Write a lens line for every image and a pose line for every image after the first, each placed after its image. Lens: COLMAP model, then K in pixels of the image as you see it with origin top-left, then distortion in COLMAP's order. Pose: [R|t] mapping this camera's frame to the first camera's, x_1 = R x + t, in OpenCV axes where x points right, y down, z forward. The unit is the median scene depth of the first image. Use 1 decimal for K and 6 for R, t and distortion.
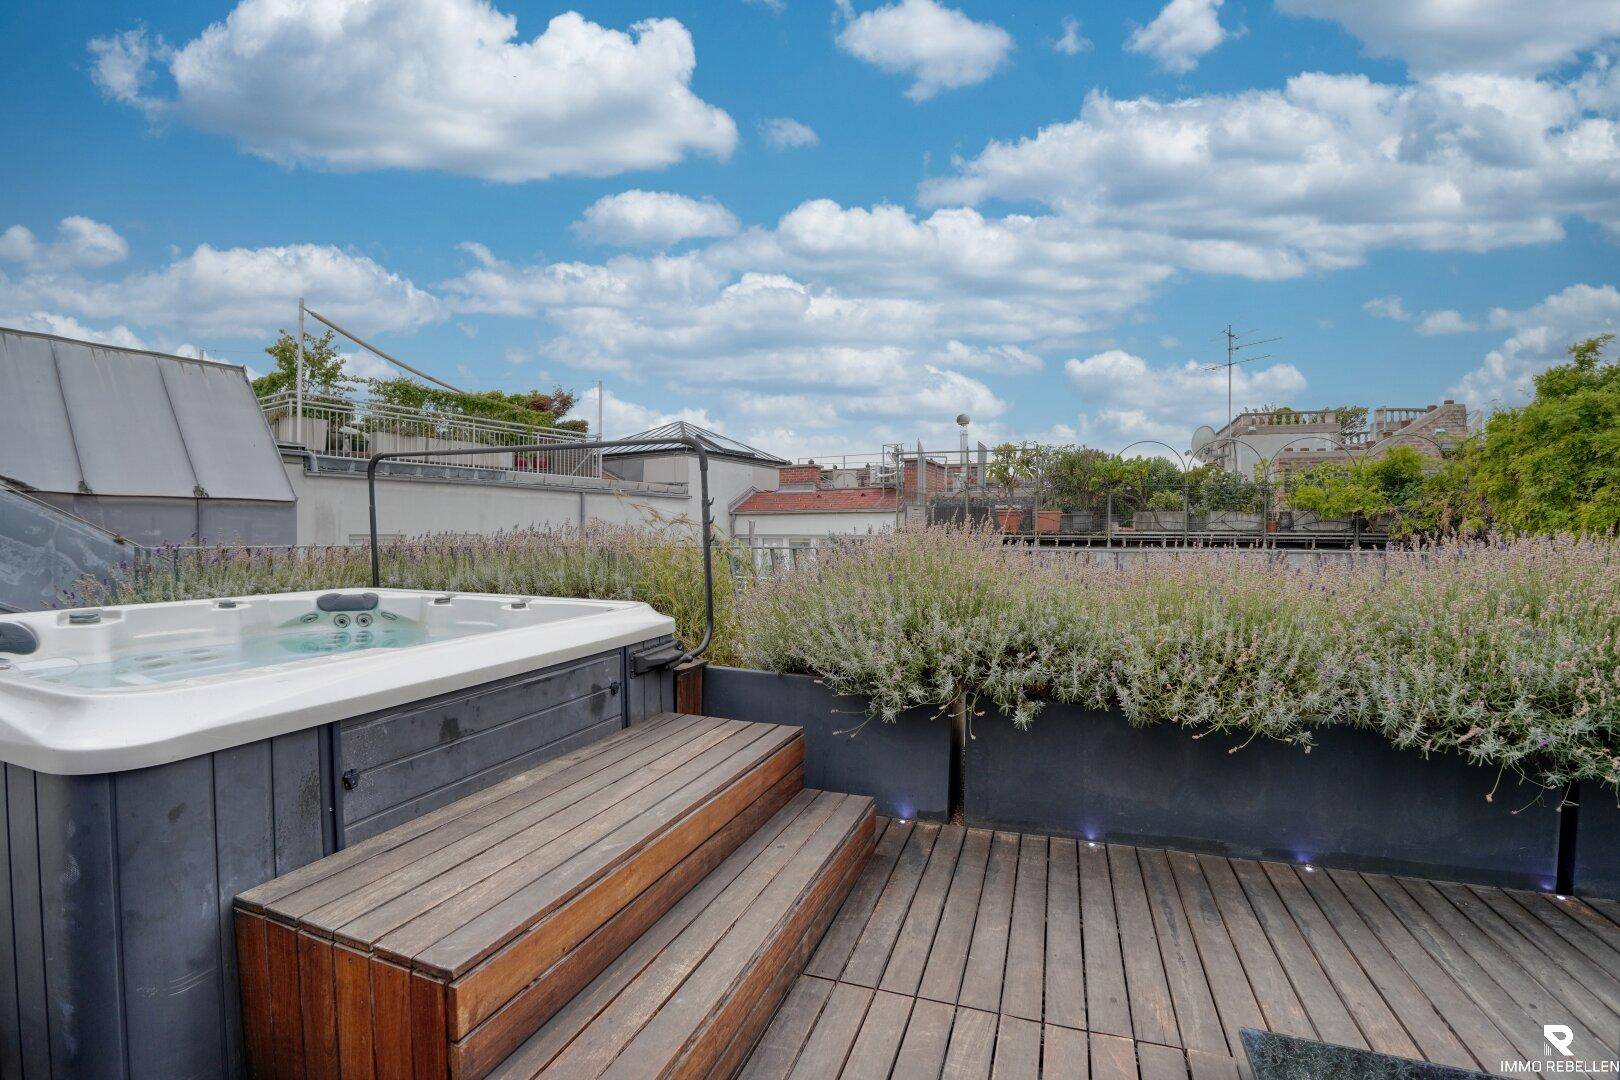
lens RADIAL K [[706.8, 0, 812.7], [0, 706.8, 544.1], [0, 0, 1]] dist [-0.072222, 0.019088]
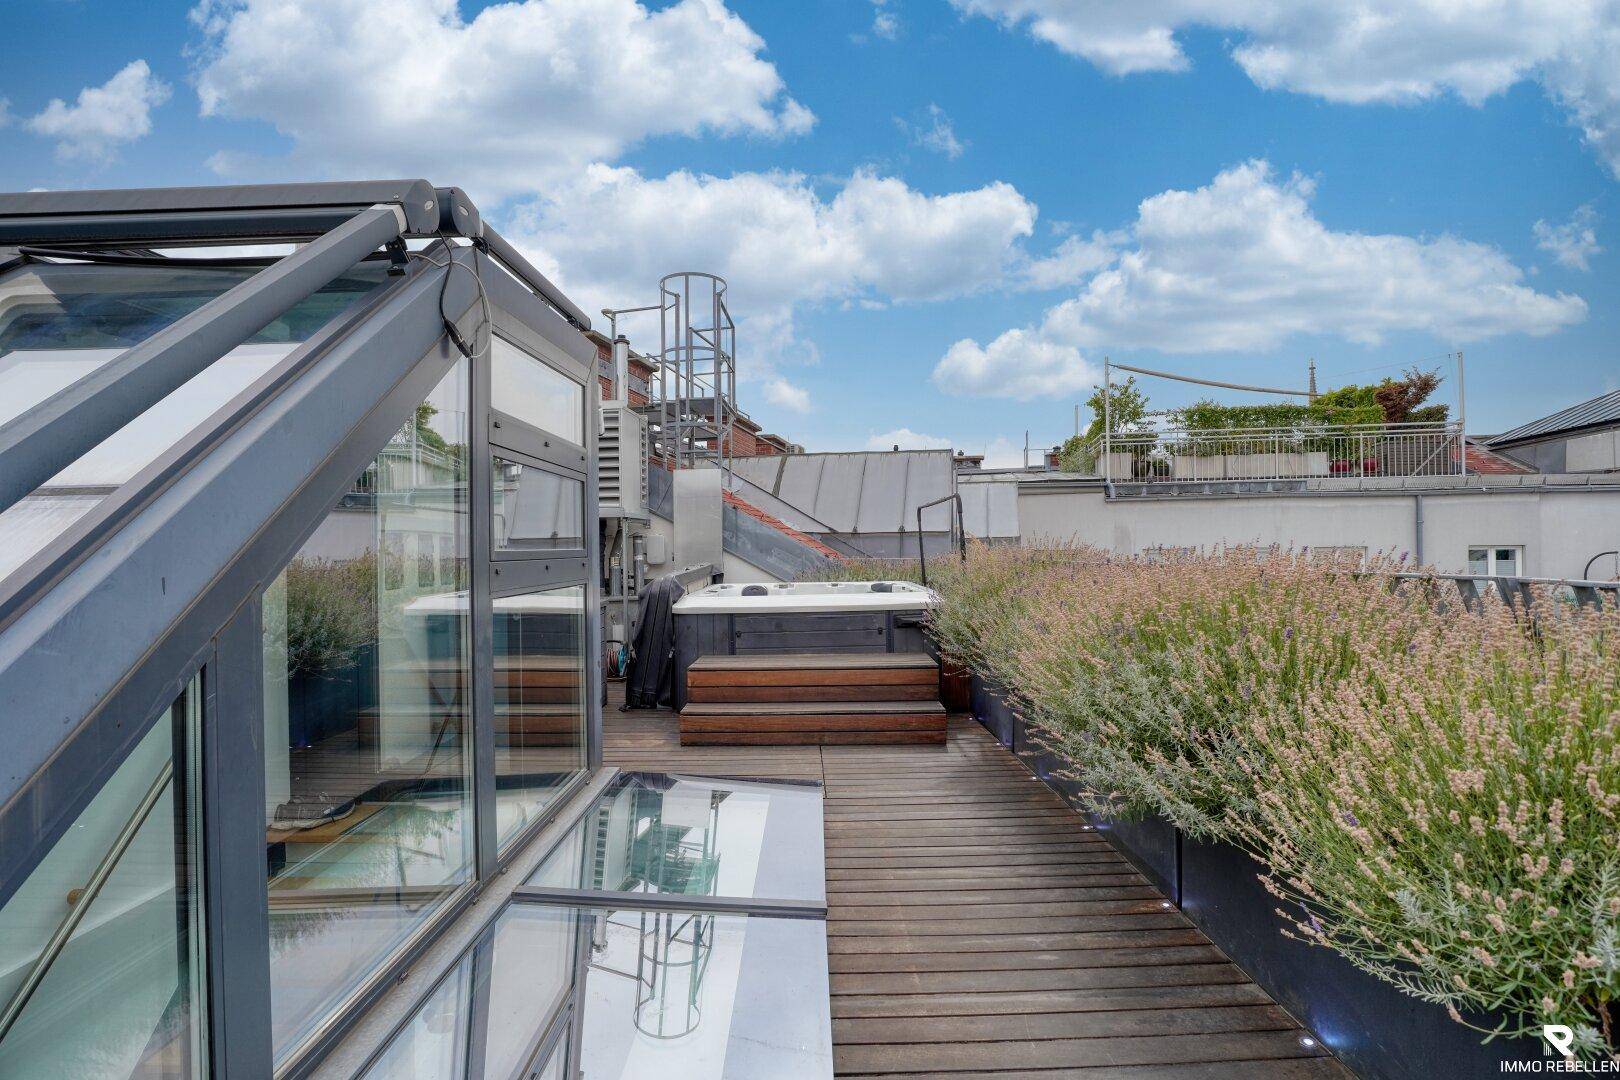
lens RADIAL K [[772.3, 0, 801.6], [0, 772.3, 547.5], [0, 0, 1]] dist [-0.066972, 0.025683]
pose [[0.338538, -0.009967, -0.940900, 0.324710], [-0.001158, 0.999939, -0.011009, -0.001007], [0.940952, 0.004817, 0.338506, 0.009395]]
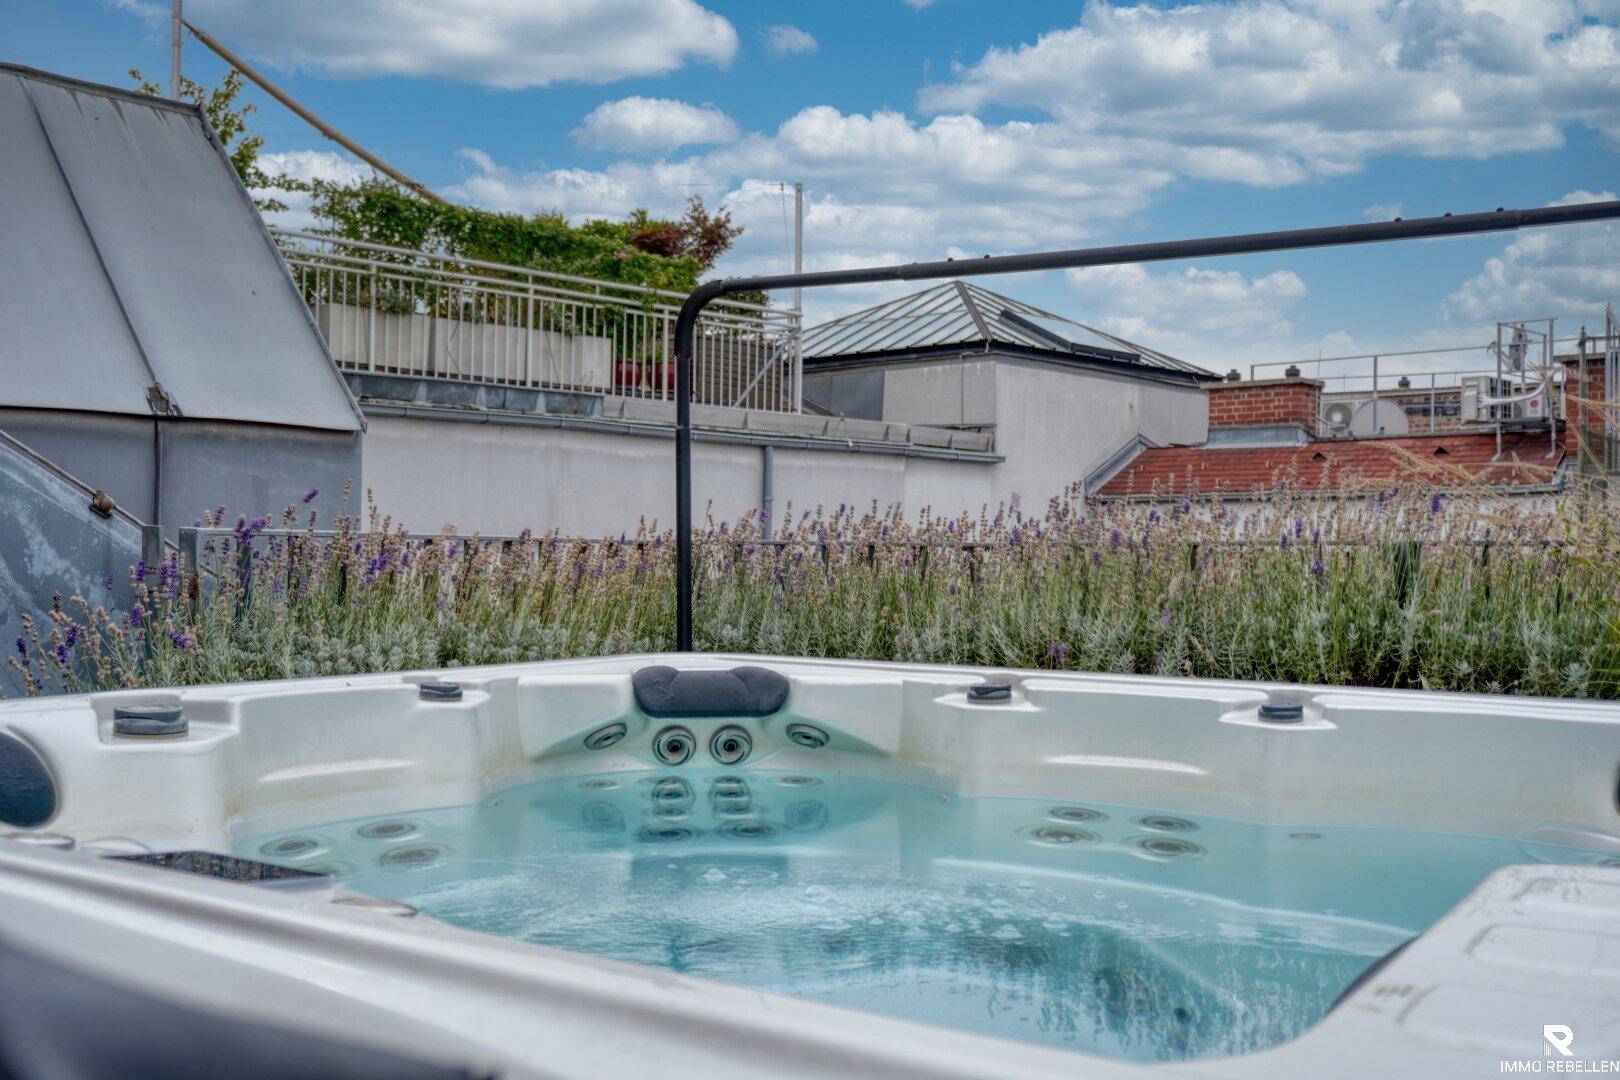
lens RADIAL K [[1651.8, 0, 810.0], [0, 1651.8, 540.0], [0, 0, 1]] dist [-0.002042, 0.005371]
pose [[0.977104, 0.007210, -0.212642, -0.115287], [-0.012527, 0.999641, -0.023667, 0.007022], [0.212395, 0.025789, 0.976844, 0.050185]]
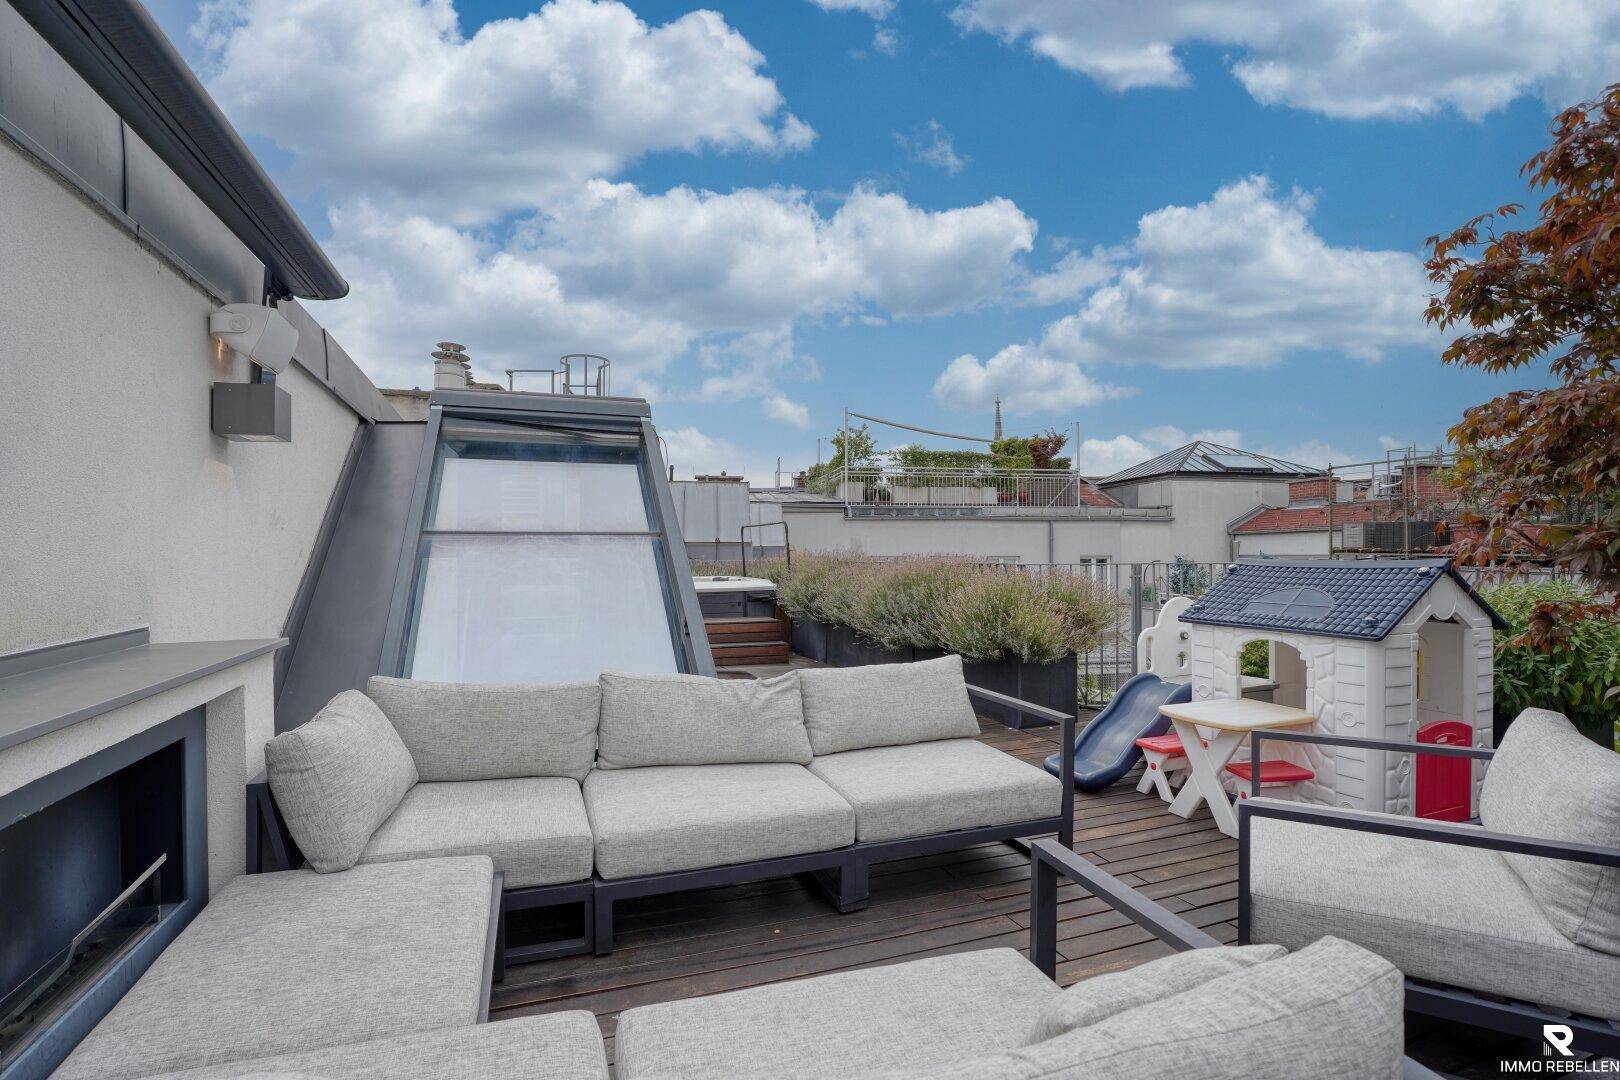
lens RADIAL K [[772.3, 0, 801.6], [0, 772.3, 547.5], [0, 0, 1]] dist [-0.066972, 0.025683]
pose [[0.638895, -0.011587, -0.769206, 0.510548], [-0.006978, 0.999758, -0.020856, 0.003297], [0.769262, 0.018692, 0.638660, -0.206476]]
